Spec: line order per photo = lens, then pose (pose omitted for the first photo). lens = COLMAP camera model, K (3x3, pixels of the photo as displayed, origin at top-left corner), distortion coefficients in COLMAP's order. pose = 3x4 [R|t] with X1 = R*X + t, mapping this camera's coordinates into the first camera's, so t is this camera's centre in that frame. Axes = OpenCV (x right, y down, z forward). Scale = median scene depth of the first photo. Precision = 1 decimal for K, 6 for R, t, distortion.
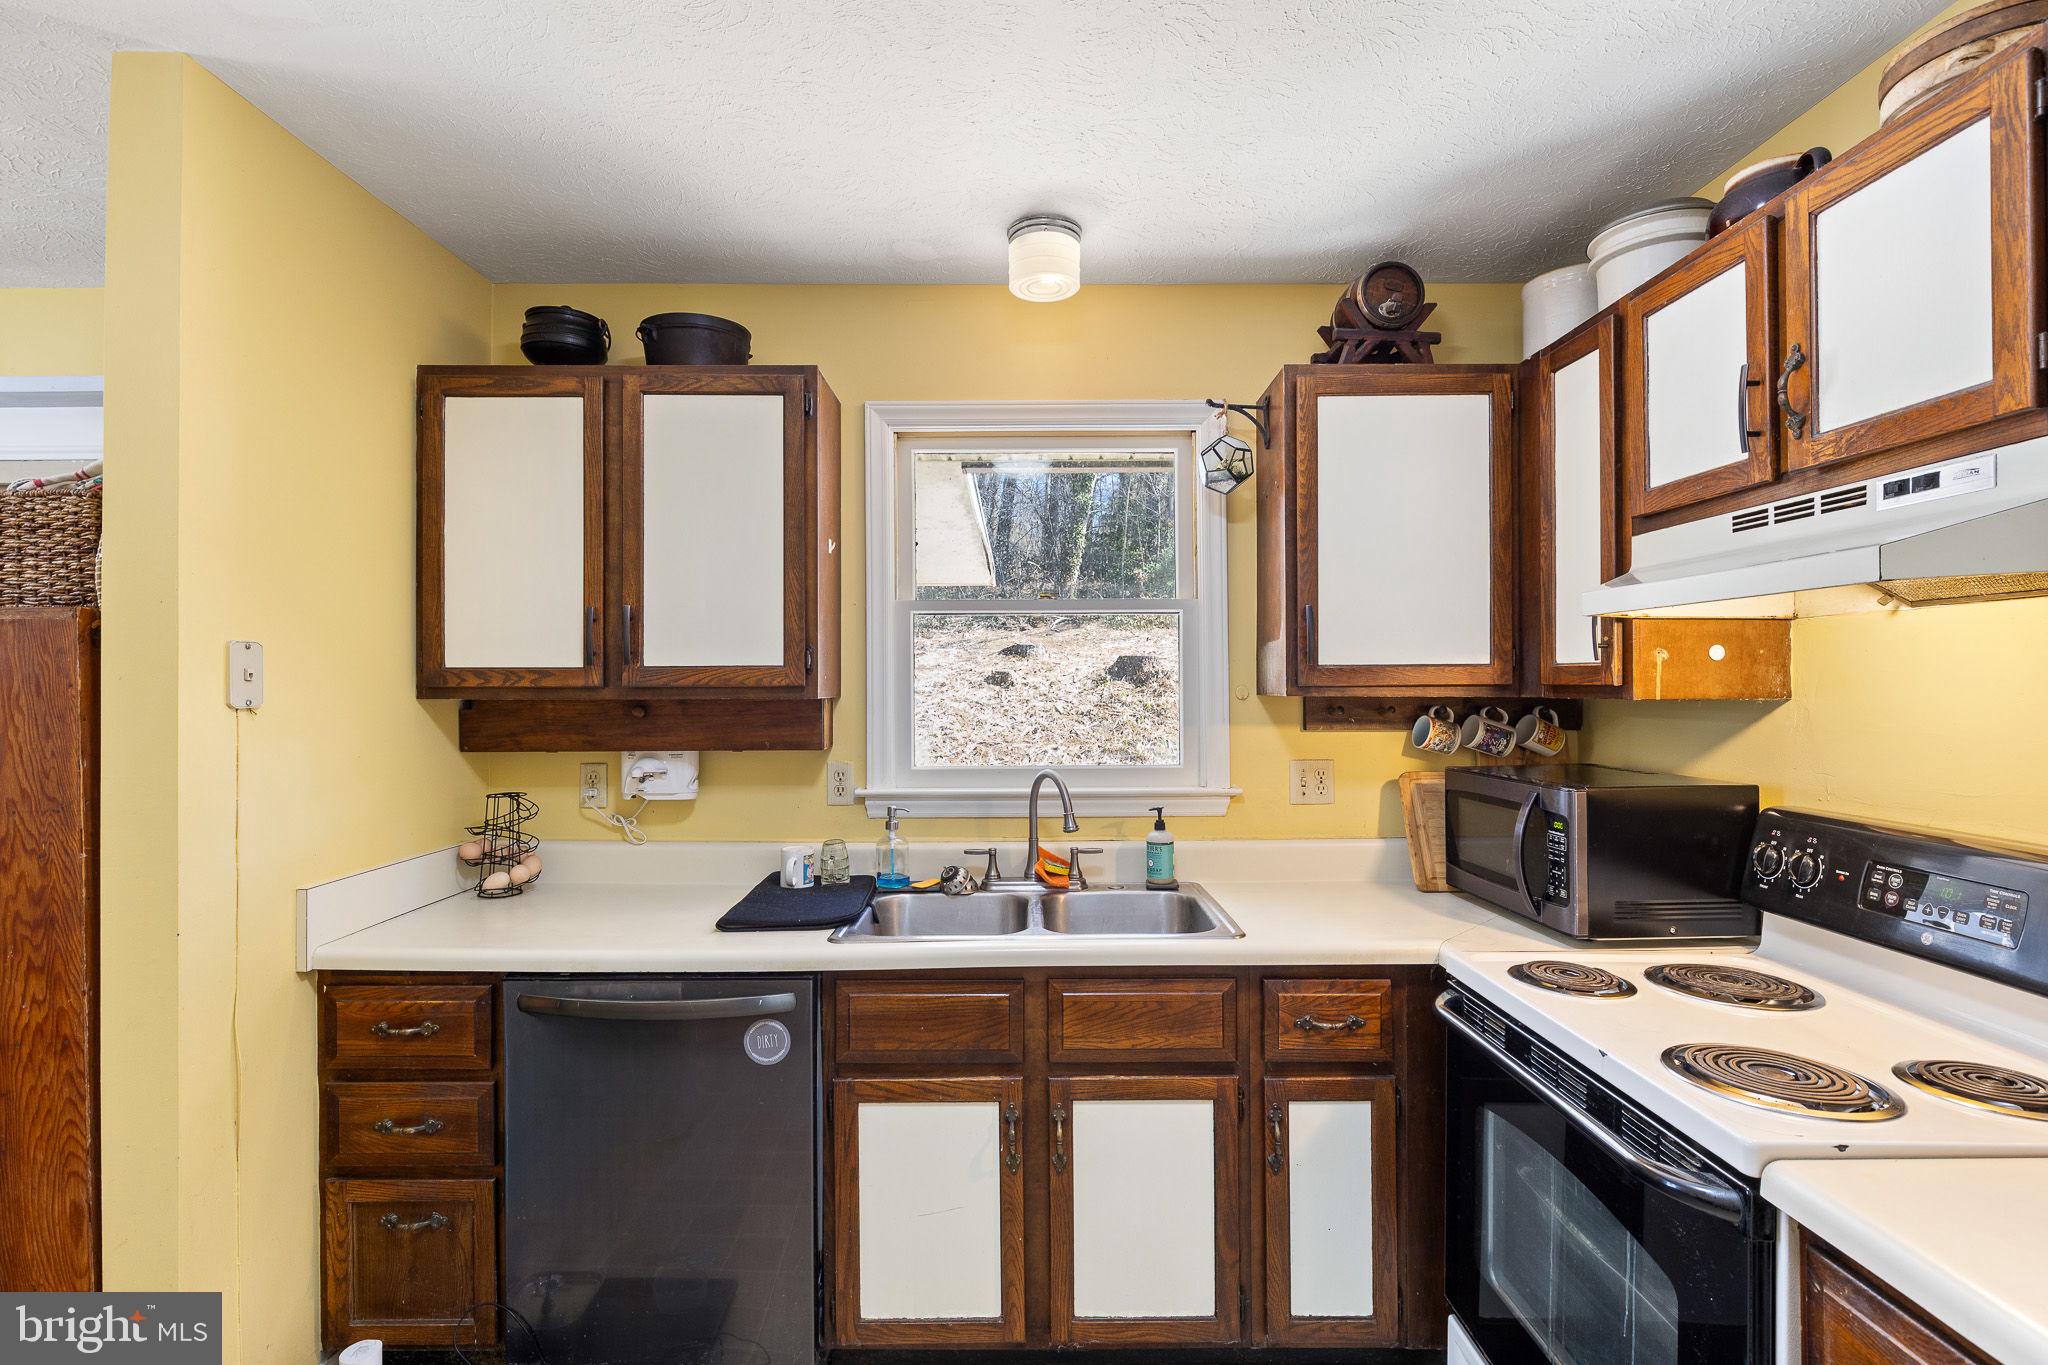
lens RADIAL K [[957.0, 0, 1024.0], [0, 957.0, 682.5], [0, 0, 1]] dist [-0.002178, -0.000566]
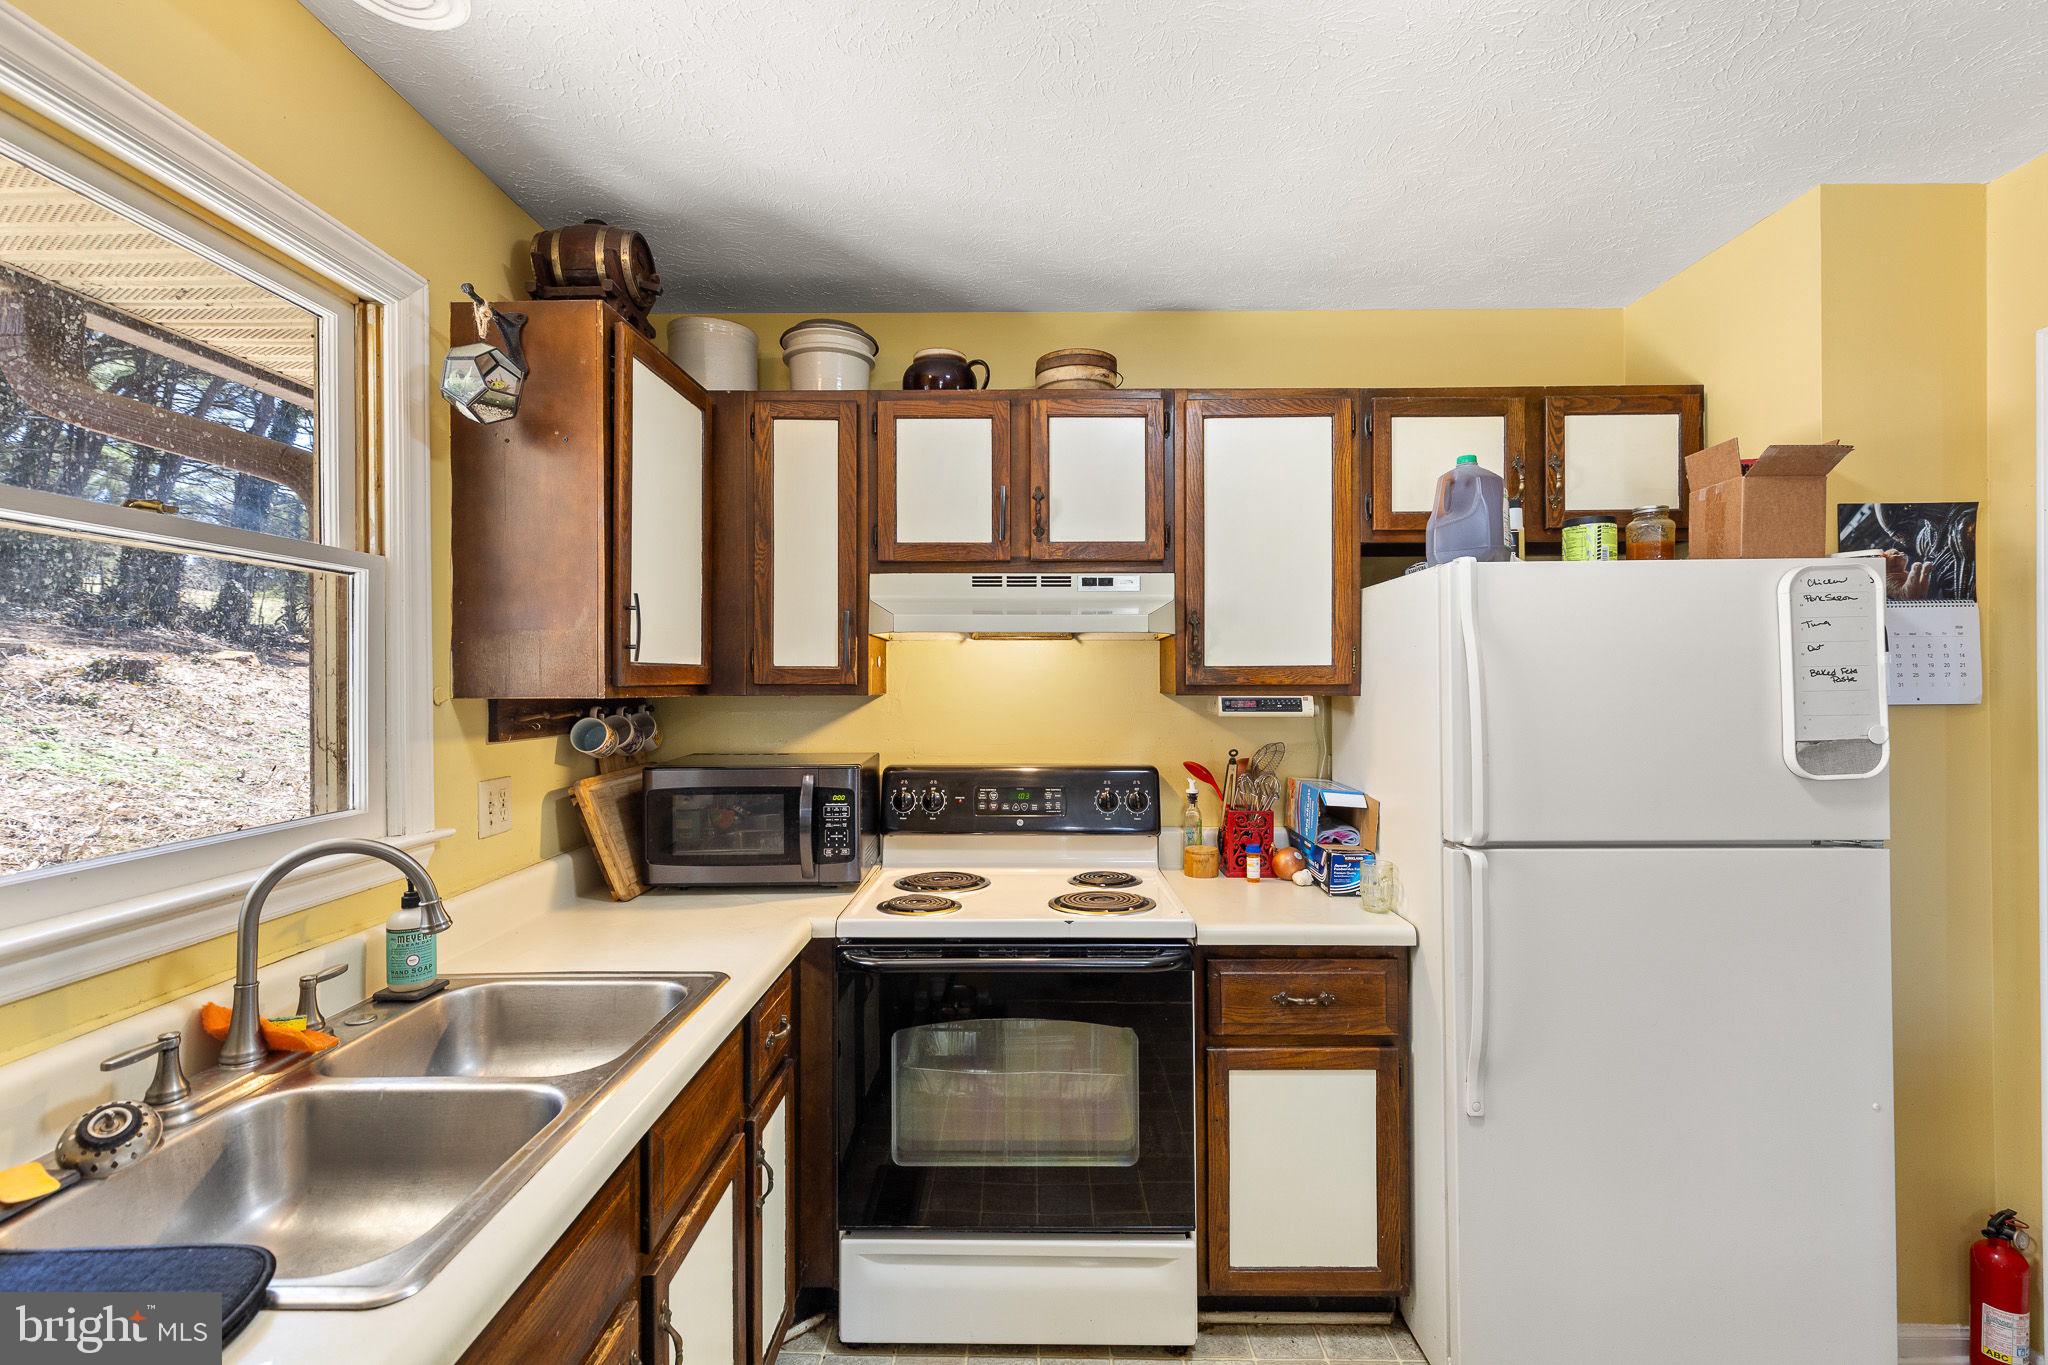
lens RADIAL K [[917.9, 0, 1021.6], [0, 917.9, 673.7], [0, 0, 1]] dist [0.001488, 0.000542]
pose [[0.008924, 0.010584, 0.999904, -0.611673], [-0.001032, 0.999944, -0.010575, 0.001071], [-0.999960, -0.000937, 0.008934, 0.734016]]
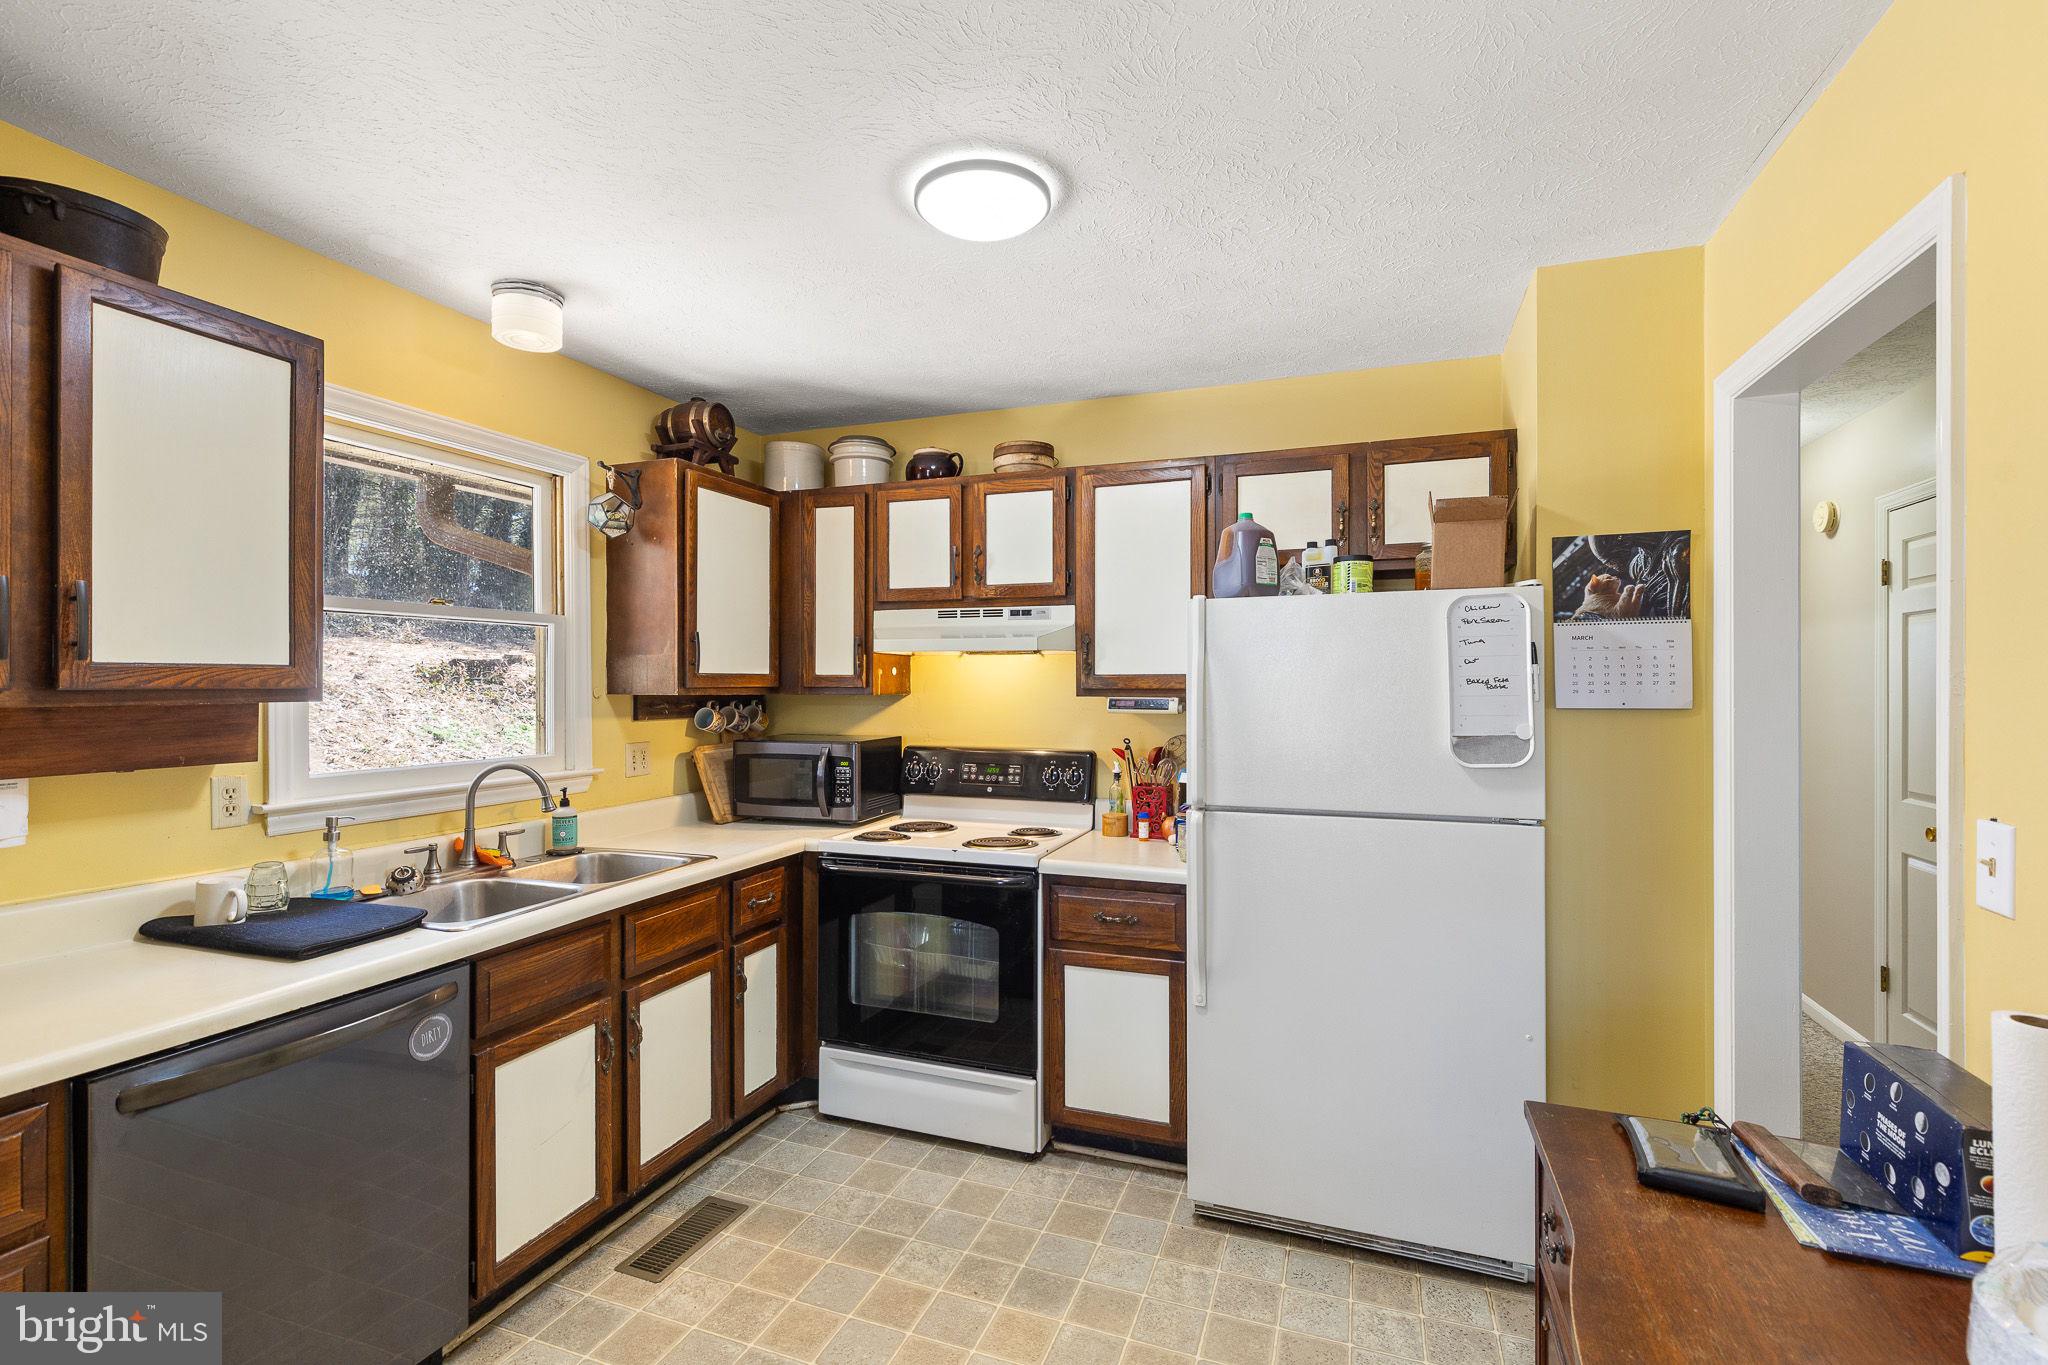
lens RADIAL K [[916.8, 0, 1024.0], [0, 916.8, 682.5], [0, 0, 1]] dist [0.000655, 0.000018]
pose [[0.345603, 0.004426, 0.938371, -0.948748], [-0.004829, 0.999984, -0.002938, -0.002915], [-0.938369, -0.003516, 0.345618, 0.067124]]
